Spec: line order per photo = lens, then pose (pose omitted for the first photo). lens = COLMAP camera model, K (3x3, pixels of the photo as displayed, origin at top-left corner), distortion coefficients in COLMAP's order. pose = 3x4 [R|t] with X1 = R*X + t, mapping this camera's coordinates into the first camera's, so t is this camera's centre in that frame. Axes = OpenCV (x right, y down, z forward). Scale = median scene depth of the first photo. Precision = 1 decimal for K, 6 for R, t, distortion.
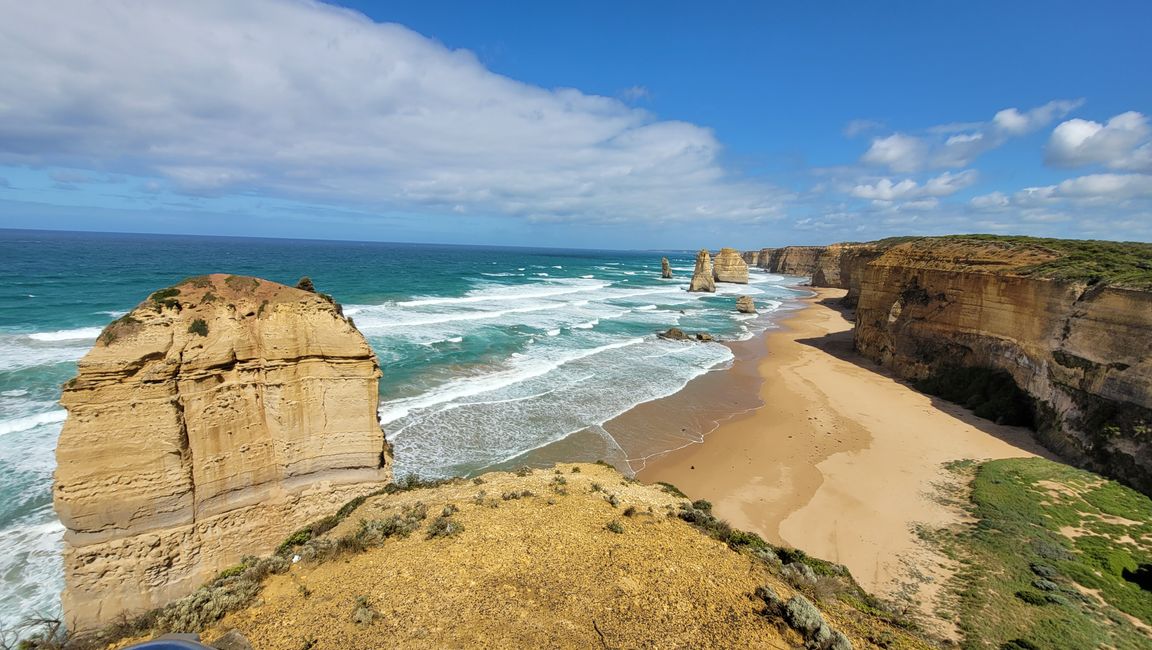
lens RADIAL K [[459.6, 0, 549.9], [0, 459.6, 331.8], [0, 0, 1]] dist [0.015649, -0.005684]
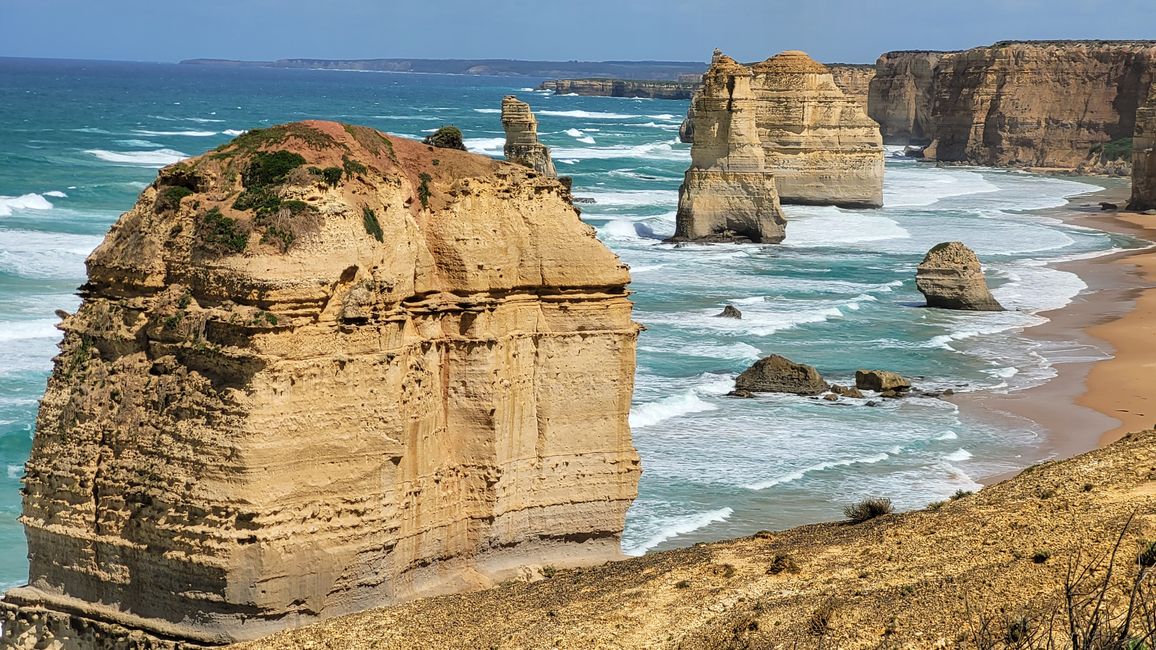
lens RADIAL K [[2624.6, 0, 578.0], [0, 2624.6, 325.0], [0, 0, 1]] dist [0.104182, 0.346342]
pose [[0.943082, -0.039089, 0.330254, -0.555918], [0.064143, 0.995802, -0.065307, 0.111193], [-0.326315, 0.082773, 0.941630, -0.641422]]
